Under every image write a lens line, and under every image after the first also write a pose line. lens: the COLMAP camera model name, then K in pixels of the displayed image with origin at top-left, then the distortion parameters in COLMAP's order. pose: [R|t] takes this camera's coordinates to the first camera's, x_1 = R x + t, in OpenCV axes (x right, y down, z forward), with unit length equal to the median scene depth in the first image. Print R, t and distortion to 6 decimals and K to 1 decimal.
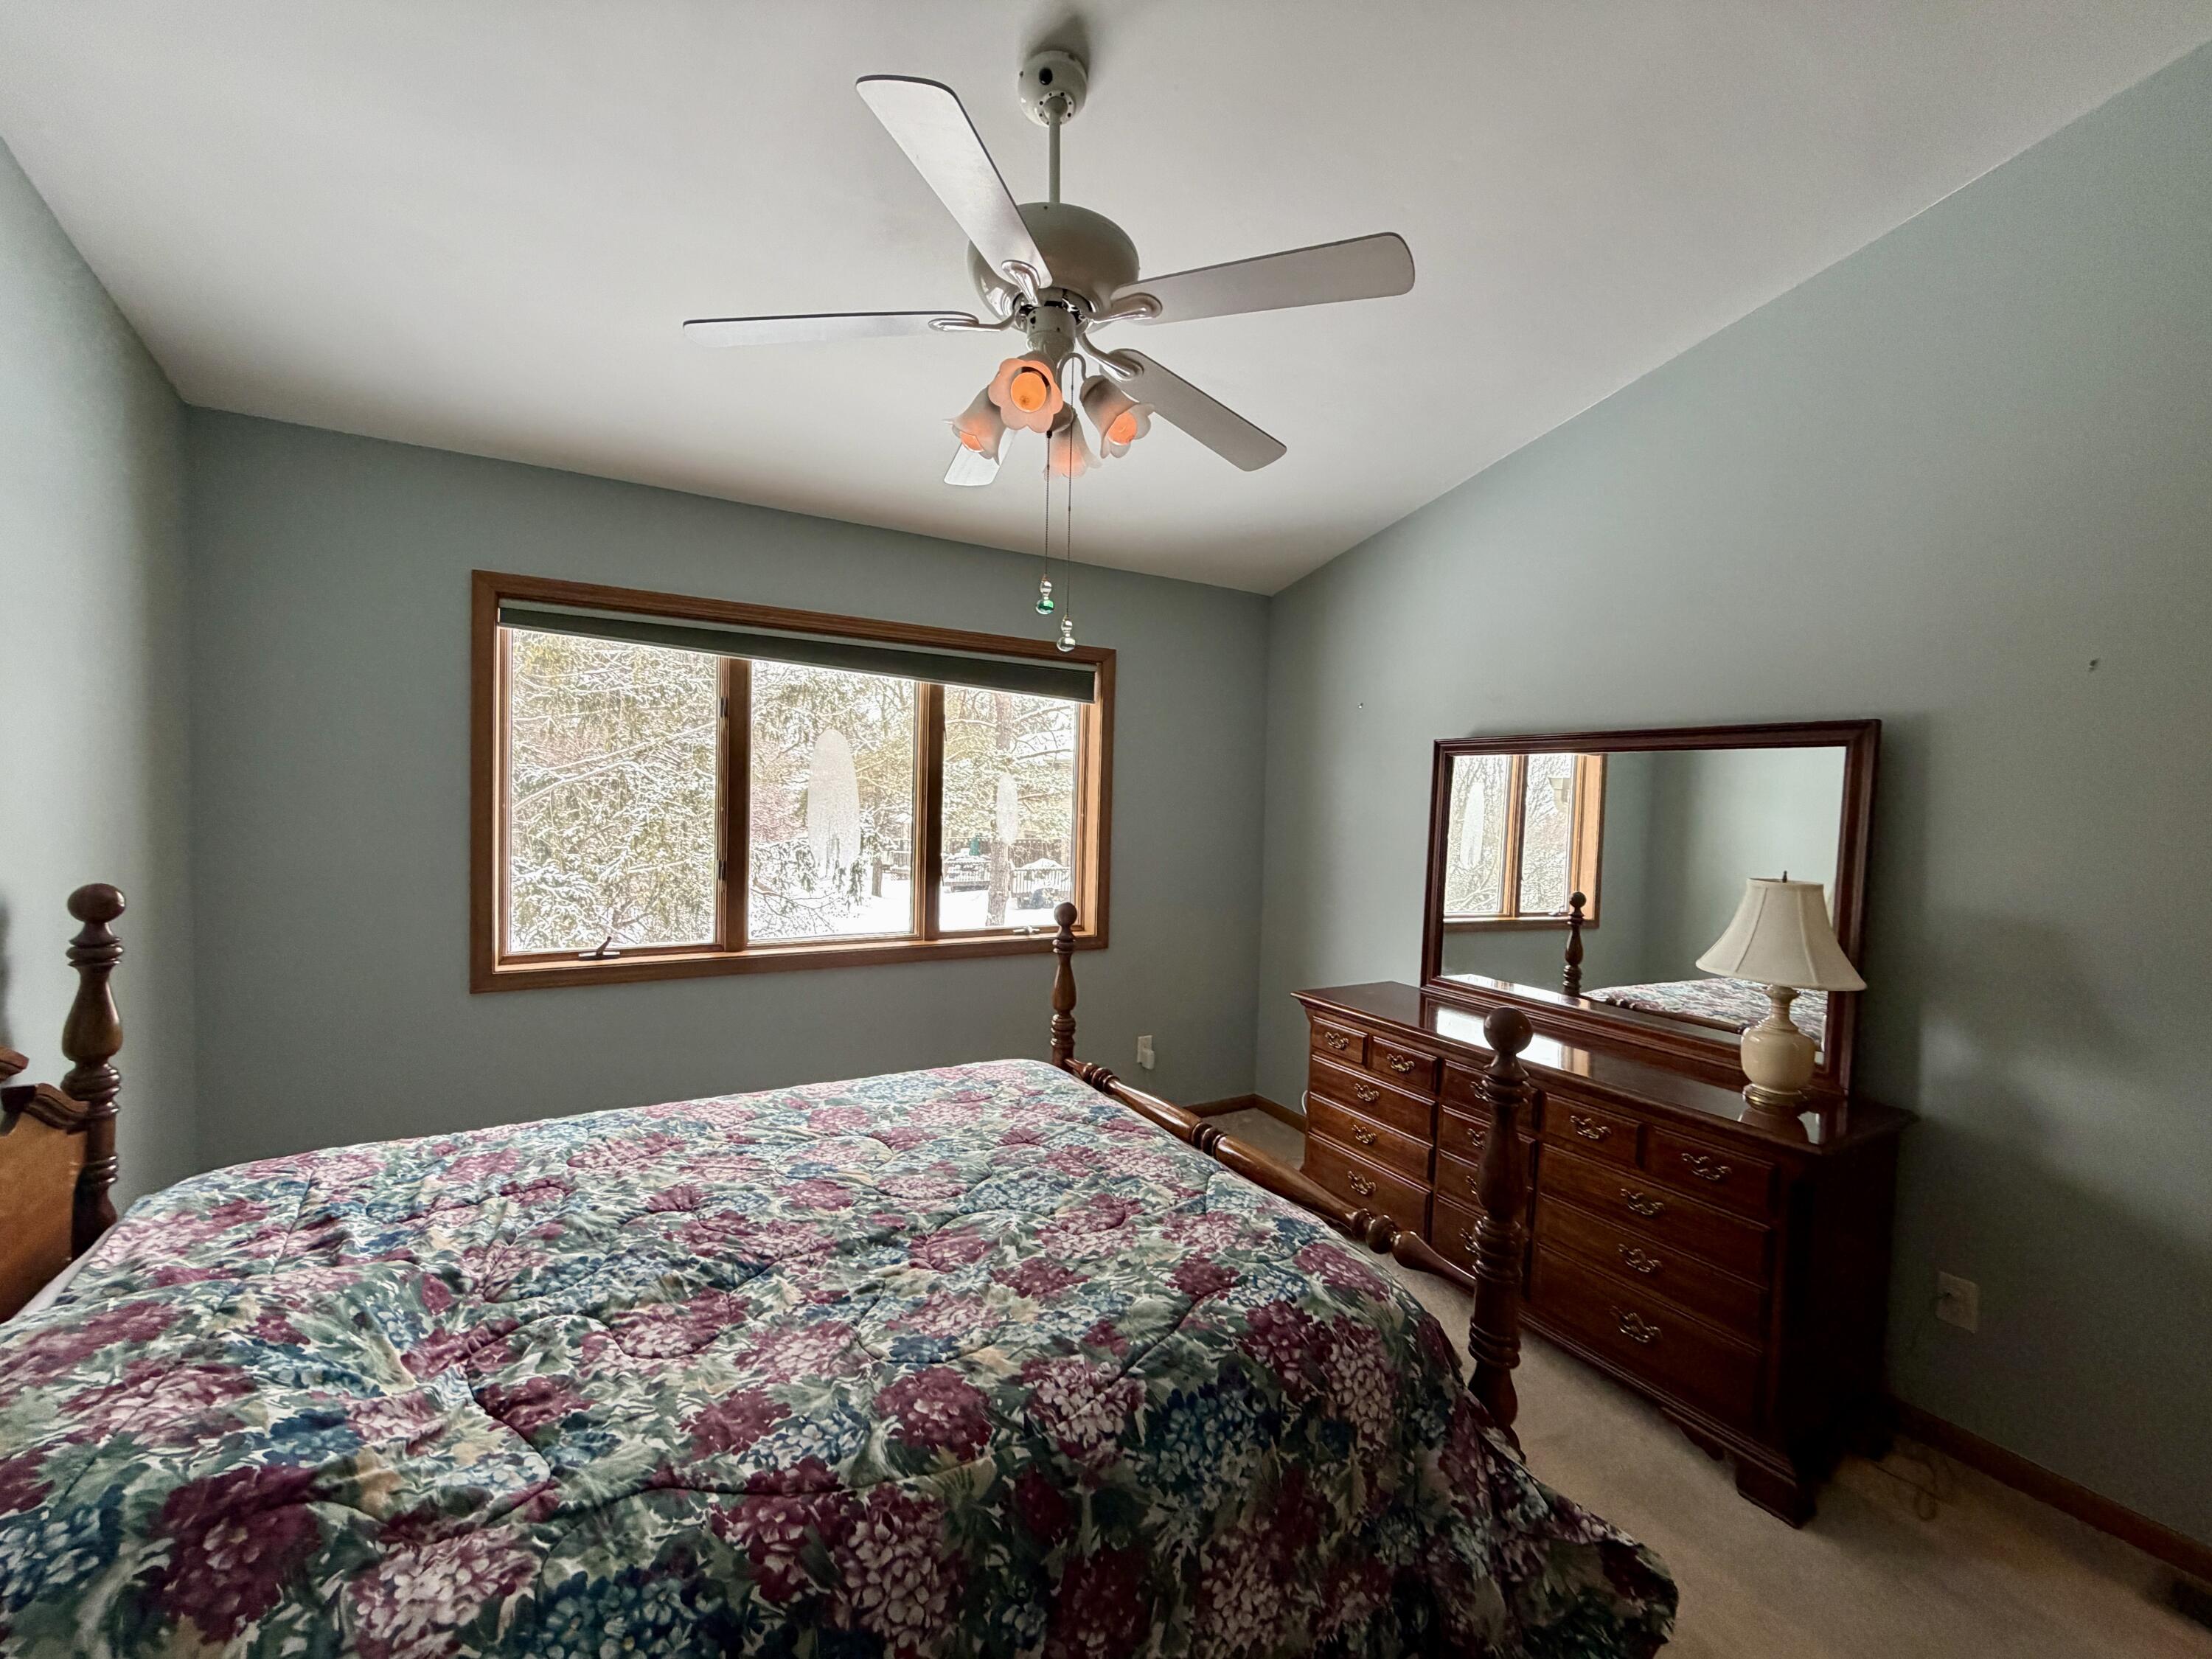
lens RADIAL K [[878.0, 0, 1100.3], [0, 878.0, 829.0], [0, 0, 1]] dist [0.000049, 0.000364]
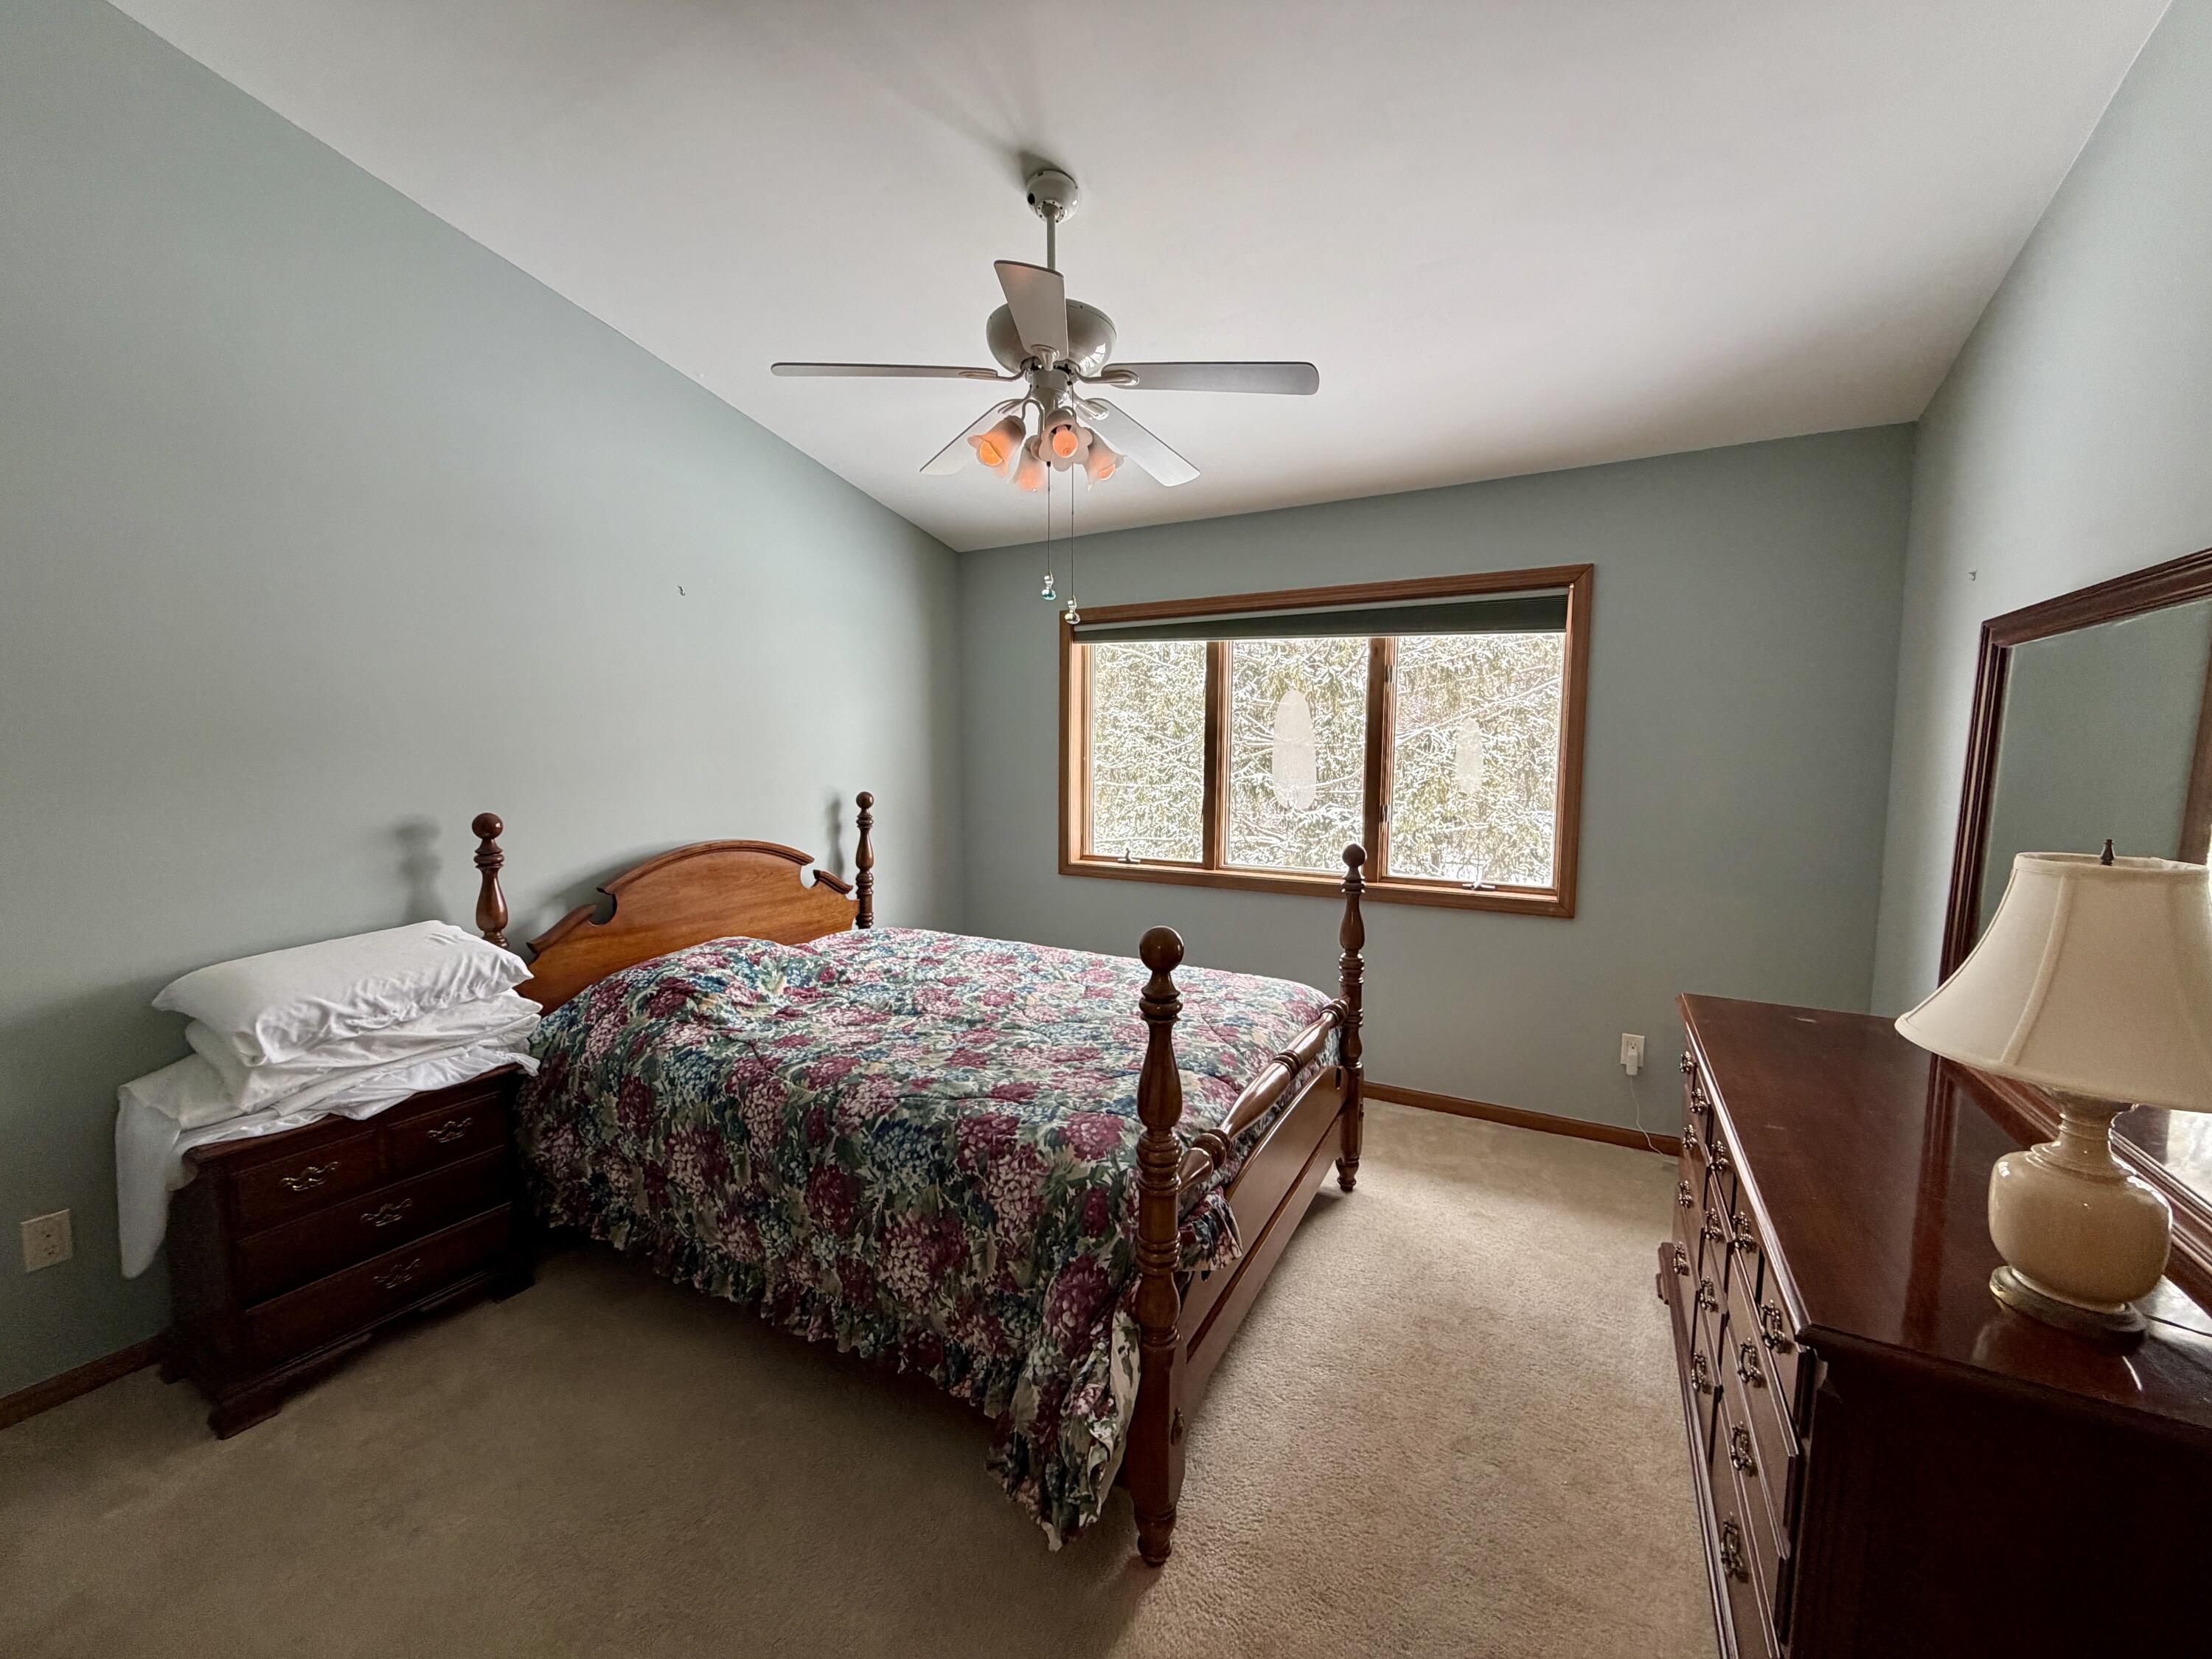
lens RADIAL K [[878.0, 0, 1100.3], [0, 878.0, 829.0], [0, 0, 1]] dist [0.000049, 0.000364]
pose [[0.510883, 0.052010, -0.858075, 1.264831], [-0.020554, 0.998622, 0.048292, 0.041652], [0.859404, -0.007034, 0.511248, 0.415152]]
